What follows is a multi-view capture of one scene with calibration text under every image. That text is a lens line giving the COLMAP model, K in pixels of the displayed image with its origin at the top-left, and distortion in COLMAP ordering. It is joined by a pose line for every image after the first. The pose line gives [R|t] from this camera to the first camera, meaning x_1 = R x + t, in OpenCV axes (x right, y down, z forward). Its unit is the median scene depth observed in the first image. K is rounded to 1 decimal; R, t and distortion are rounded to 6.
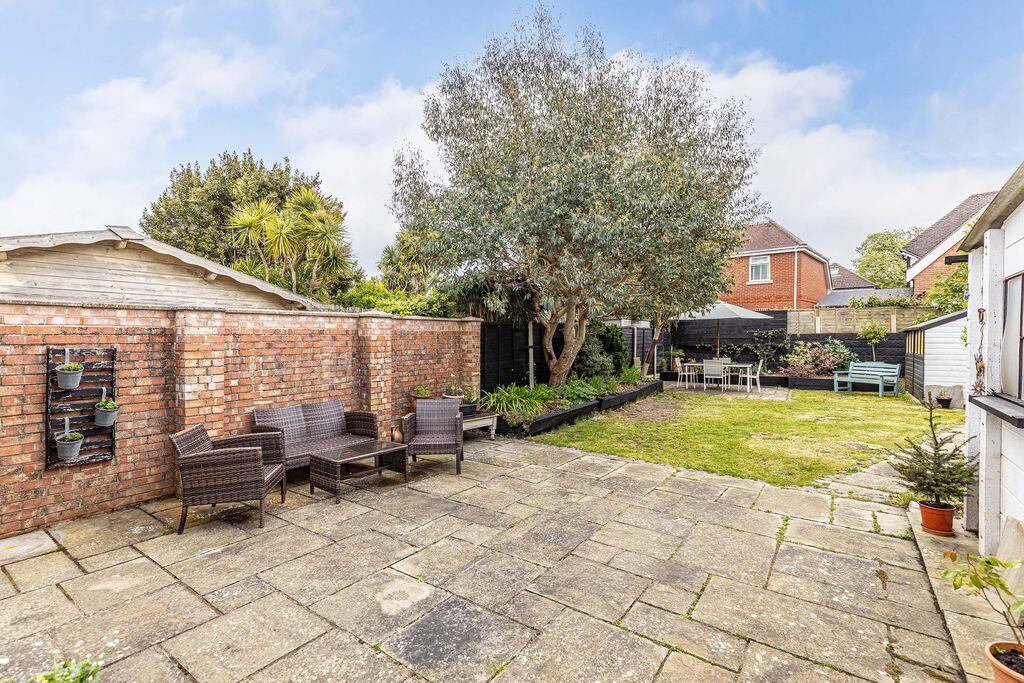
lens RADIAL K [[469.9, 0, 505.5], [0, 469.9, 340.6], [0, 0, 1]] dist [0.011600, -0.001120]
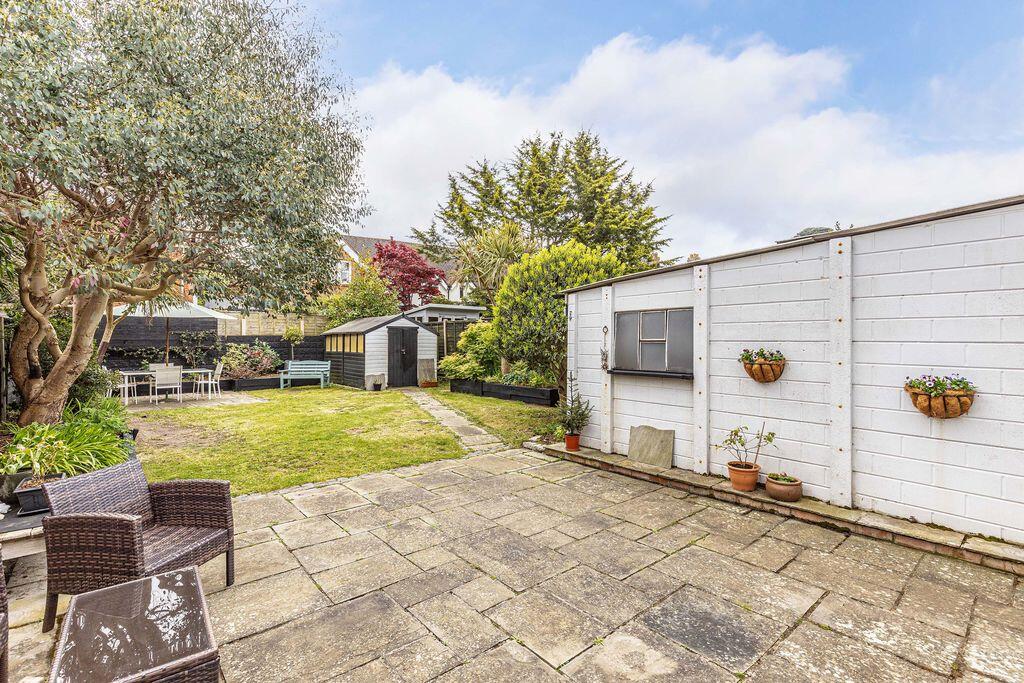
lens RADIAL K [[469.9, 0, 505.5], [0, 469.9, 340.6], [0, 0, 1]] dist [0.011600, -0.001120]
pose [[0.235962, -0.001474, 0.971761, -0.589036], [0.003406, 0.999994, 0.000690, -0.007725], [-0.971756, 0.003147, 0.235966, 0.560282]]
